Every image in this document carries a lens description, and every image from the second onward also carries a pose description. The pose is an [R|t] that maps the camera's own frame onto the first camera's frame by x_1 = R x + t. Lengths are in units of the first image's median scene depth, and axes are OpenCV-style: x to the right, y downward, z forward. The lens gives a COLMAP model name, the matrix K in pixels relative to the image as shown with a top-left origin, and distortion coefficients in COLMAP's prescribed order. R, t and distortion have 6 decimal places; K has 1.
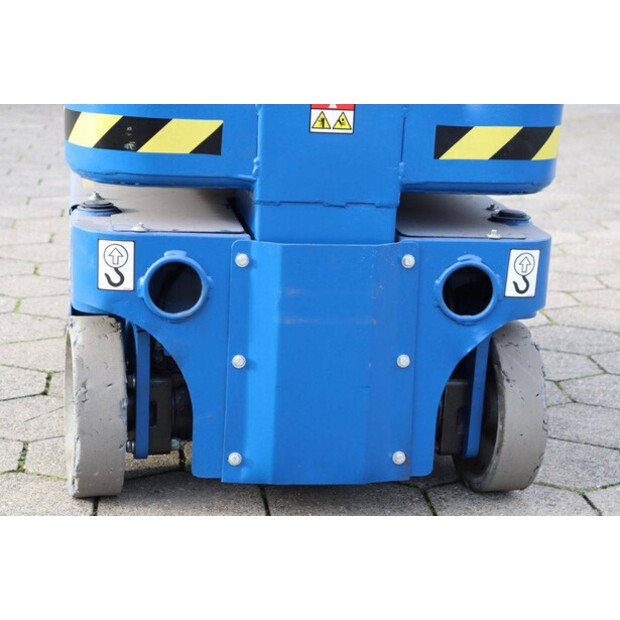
lens RADIAL K [[1469.9, 0, 310.0], [0, 1469.9, 310.0], [0, 0, 1]] dist [0.414179, 0.137565]
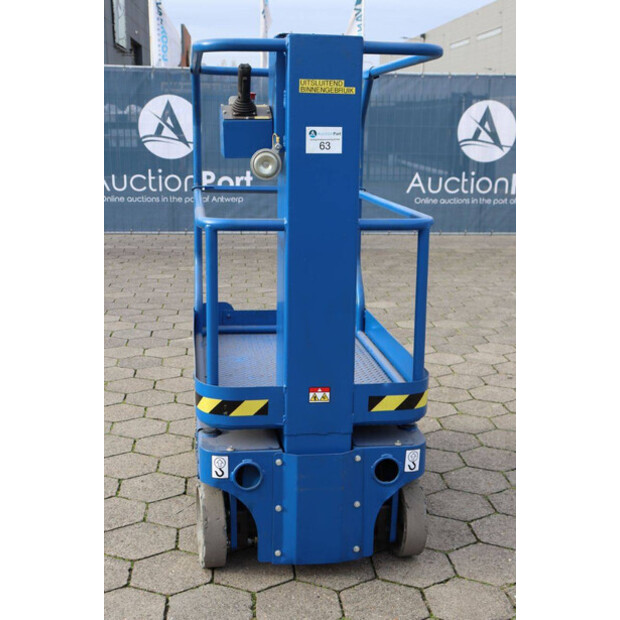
lens RADIAL K [[886.1, 0, 310.0], [0, 886.1, 310.0], [0, 0, 1]] dist [0.049512, 0.070684]
pose [[0.999482, -0.025954, -0.019024, 0.027771], [0.025759, 0.999614, -0.010440, -0.231429], [0.019288, 0.009945, 0.999765, -0.268705]]
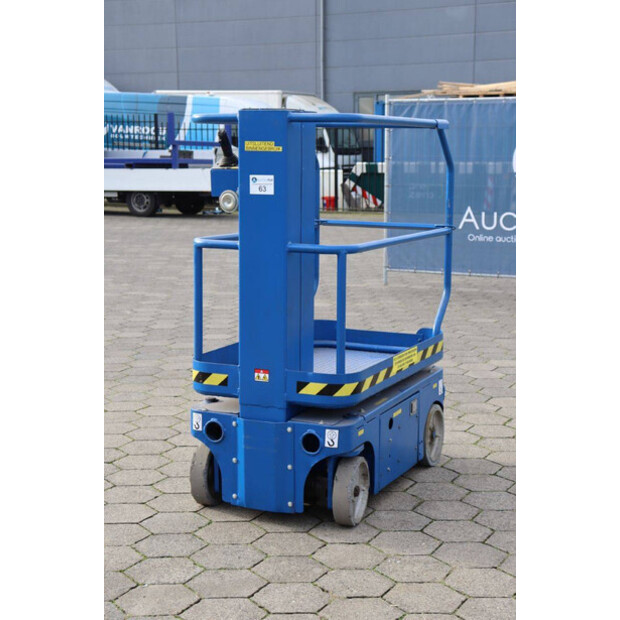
lens RADIAL K [[1158.4, 0, 310.0], [0, 1158.4, 310.0], [0, 0, 1]] dist [0.282206, -0.104725]
pose [[0.837639, 0.041331, -0.544658, 1.239932], [-0.089038, 0.994128, -0.061494, -0.122573], [0.538919, 0.100005, 0.836400, -0.778318]]
